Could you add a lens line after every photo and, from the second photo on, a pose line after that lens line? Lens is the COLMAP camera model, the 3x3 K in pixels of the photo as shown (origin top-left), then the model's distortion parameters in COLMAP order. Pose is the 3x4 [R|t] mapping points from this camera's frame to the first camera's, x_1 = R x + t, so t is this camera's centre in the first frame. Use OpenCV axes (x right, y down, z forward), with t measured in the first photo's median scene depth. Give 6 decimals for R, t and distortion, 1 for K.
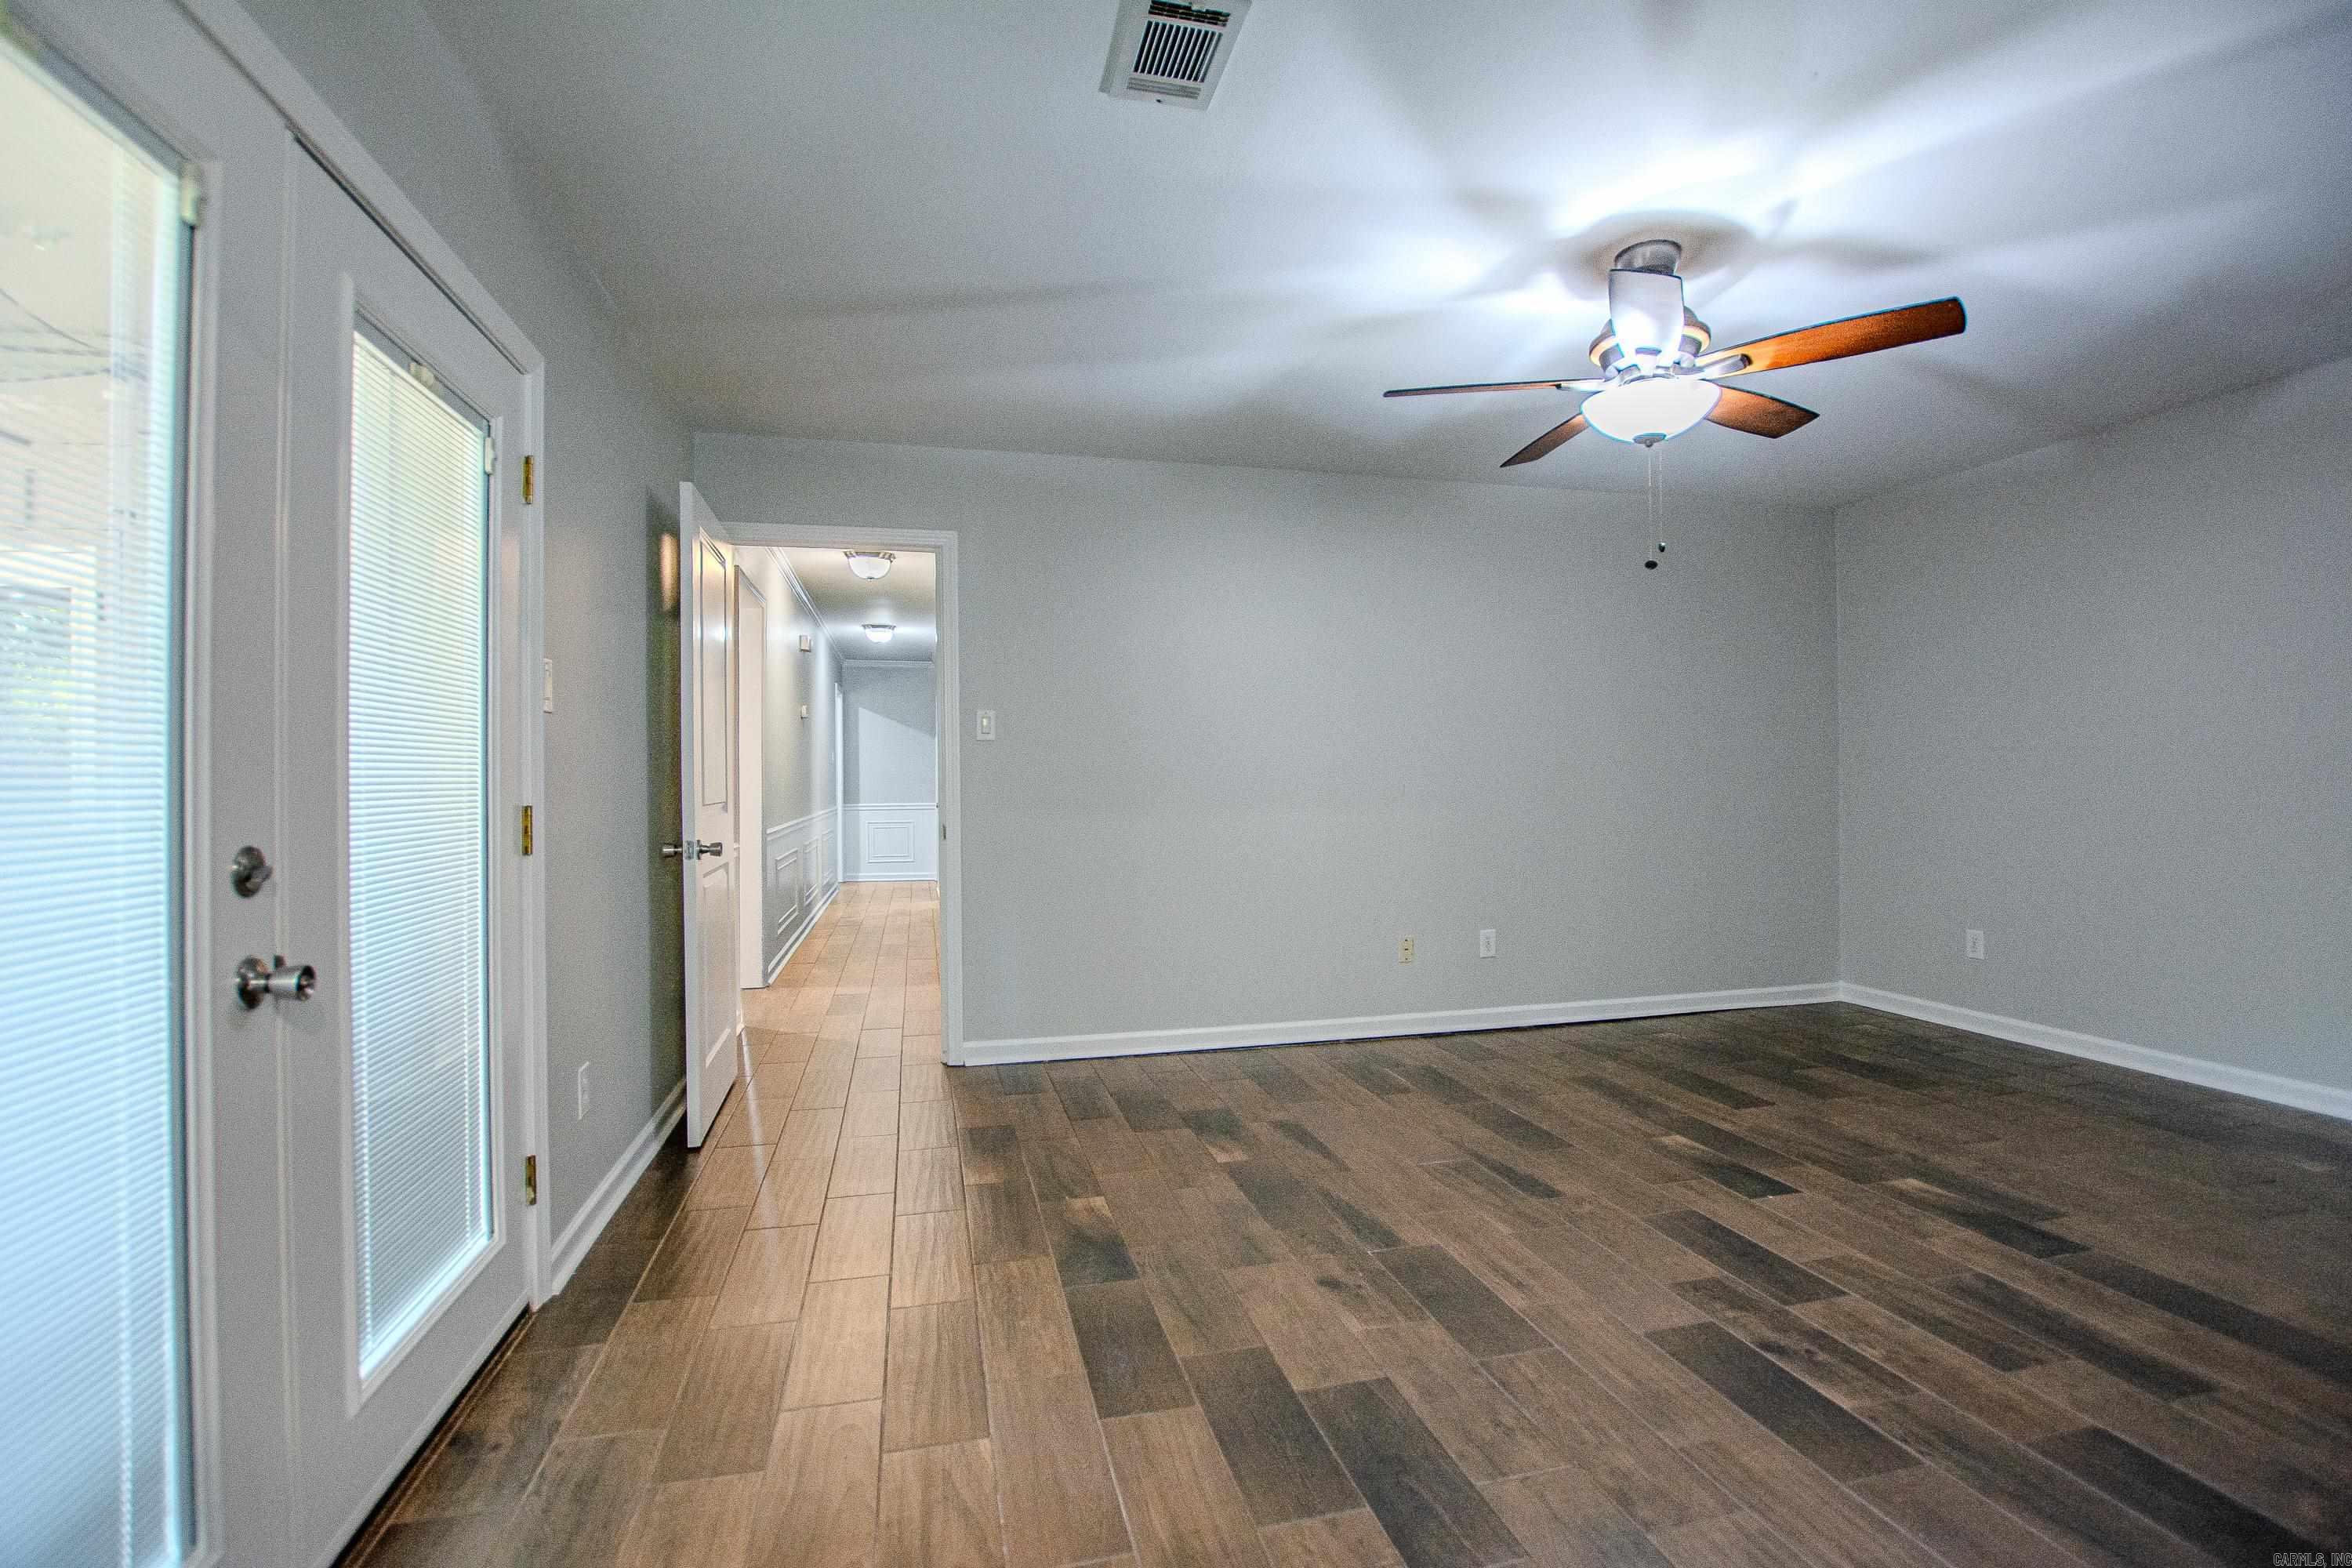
lens RADIAL K [[1061.2, 0, 1176.5], [0, 1061.2, 779.7], [0, 0, 1]] dist [-0.034870, 0.004554]
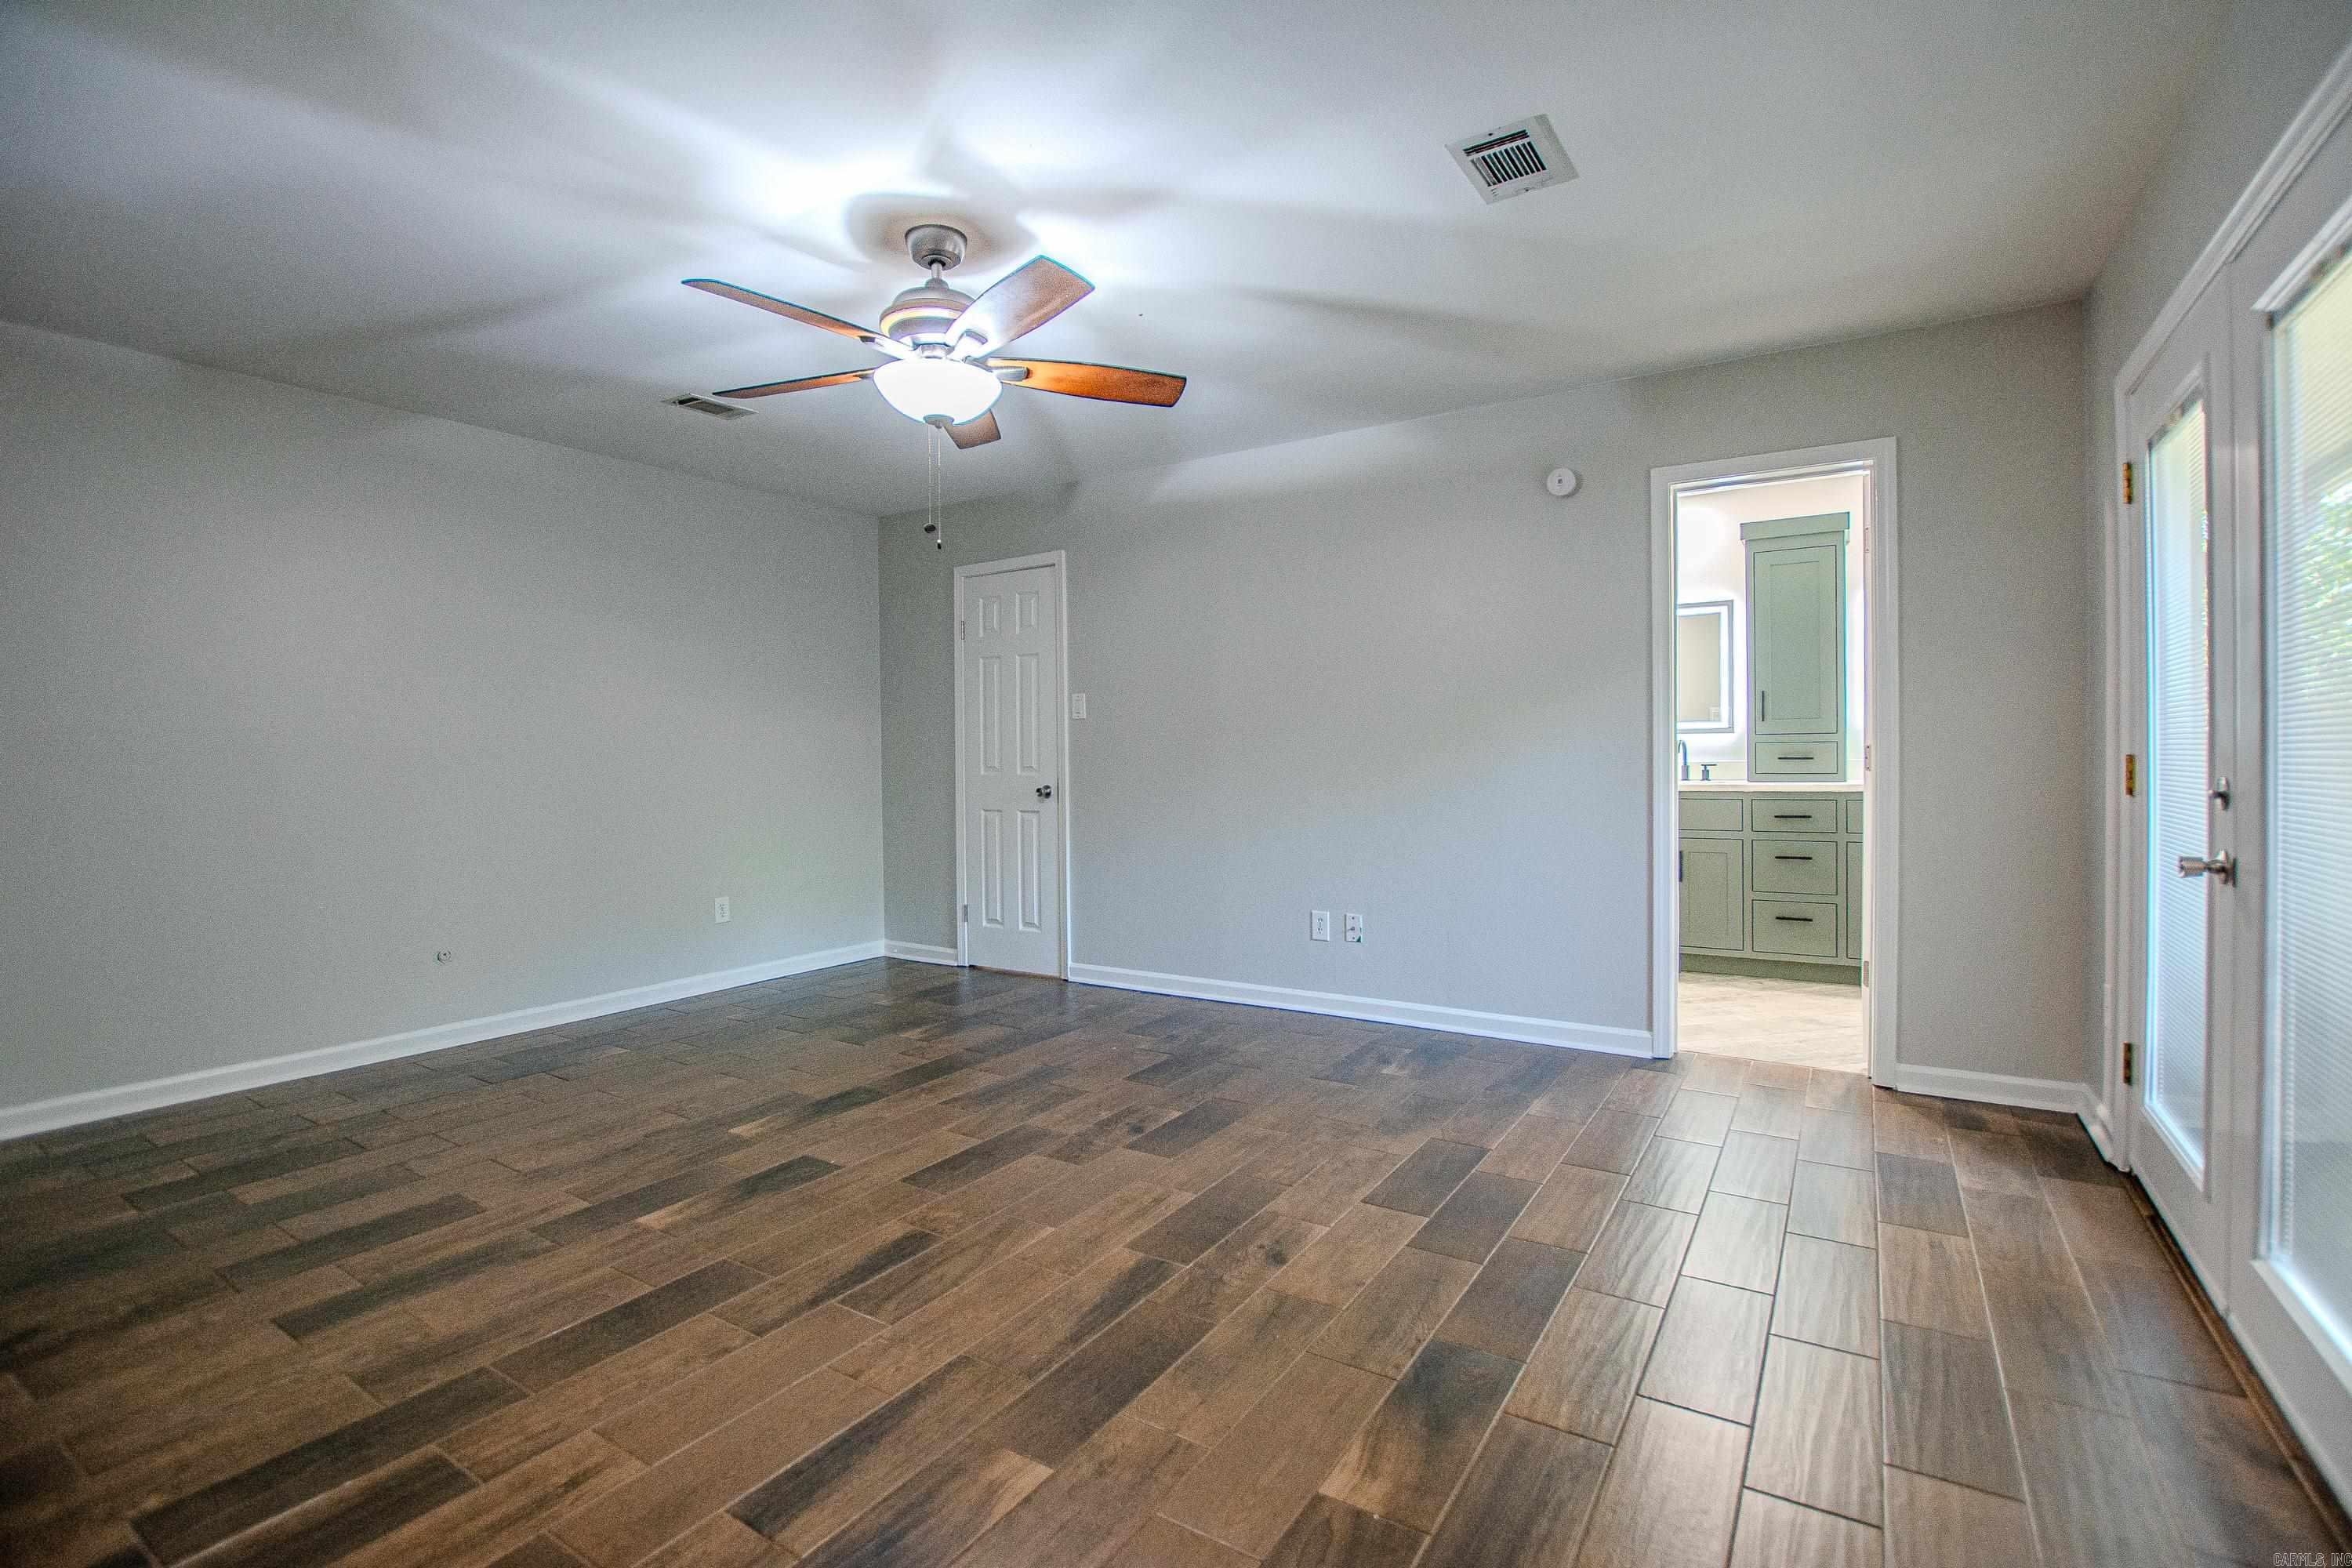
lens RADIAL K [[1061.2, 0, 1195.4], [0, 1061.2, 772.1], [0, 0, 1]] dist [-0.034870, 0.004554]
pose [[-0.690993, 0.002951, 0.722856, -0.450856], [0.018050, 0.999750, 0.013172, 0.006353], [-0.722636, 0.022150, -0.690873, 1.505767]]
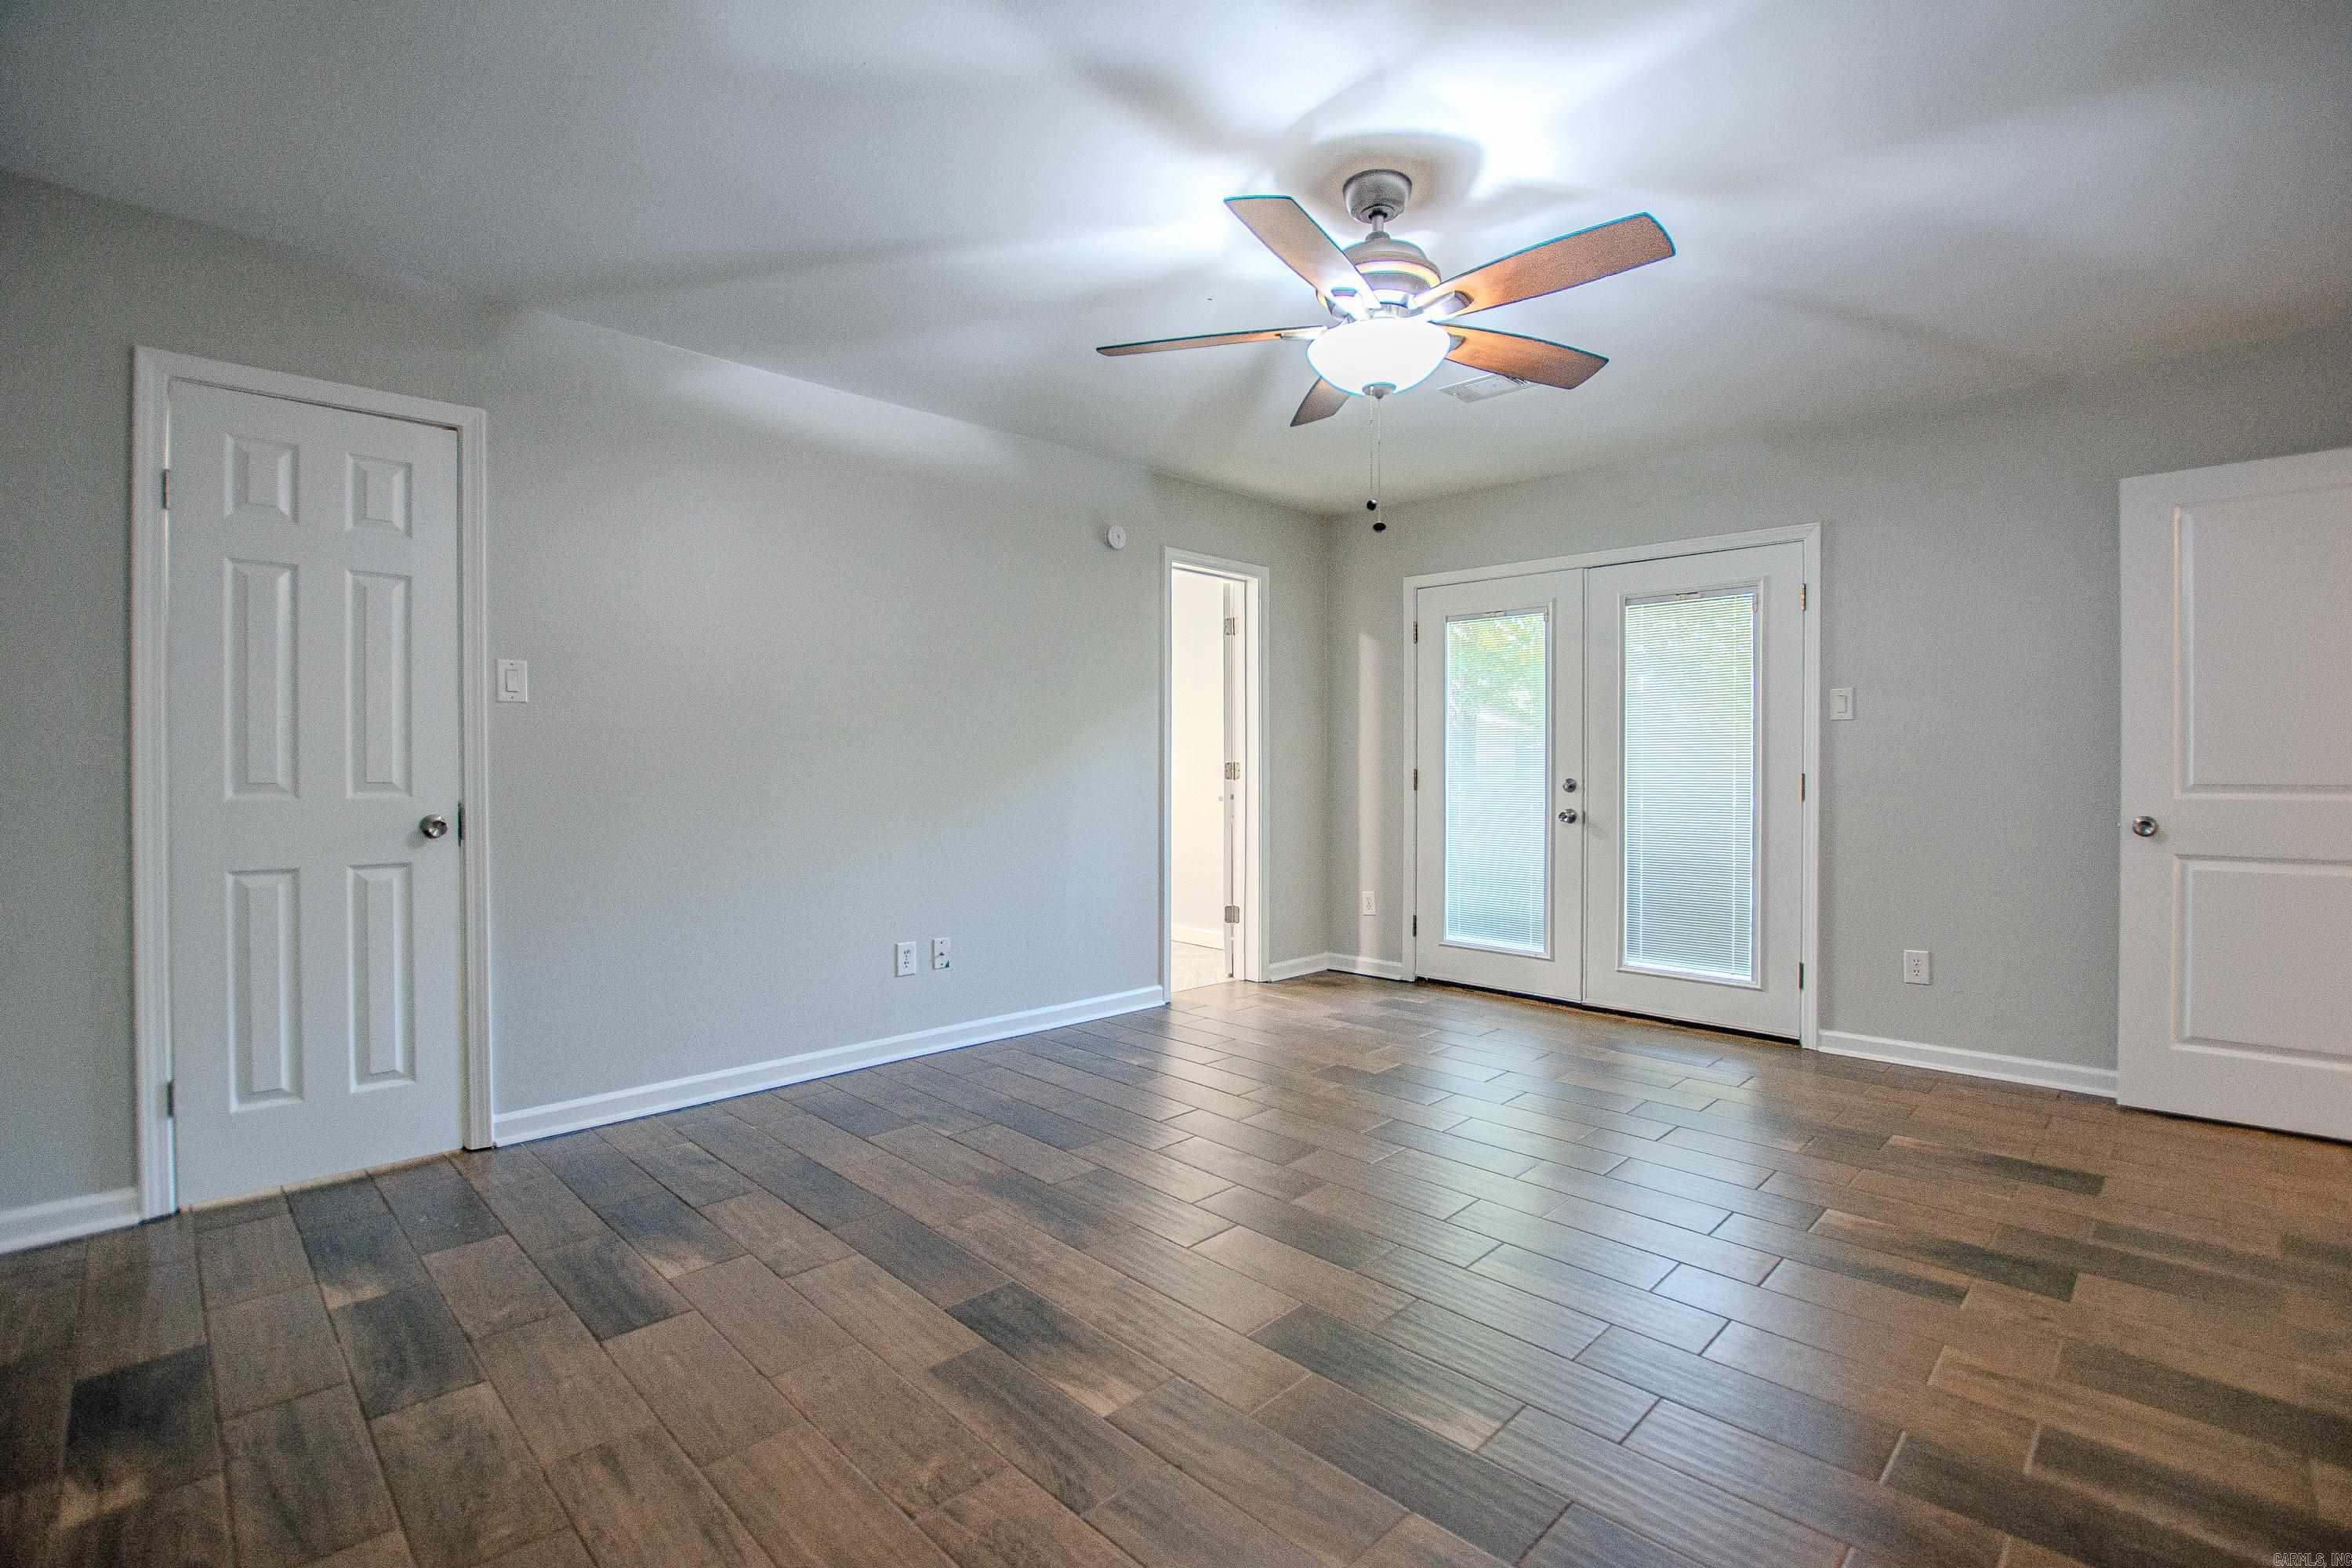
lens RADIAL K [[1061.2, 0, 1177.3], [0, 1061.2, 777.5], [0, 0, 1]] dist [-0.034870, 0.004554]
pose [[-0.856679, 0.013096, -0.515684, 1.060776], [0.005403, 0.999851, 0.016416, -0.000947], [0.515822, 0.011277, -0.856621, 1.670496]]
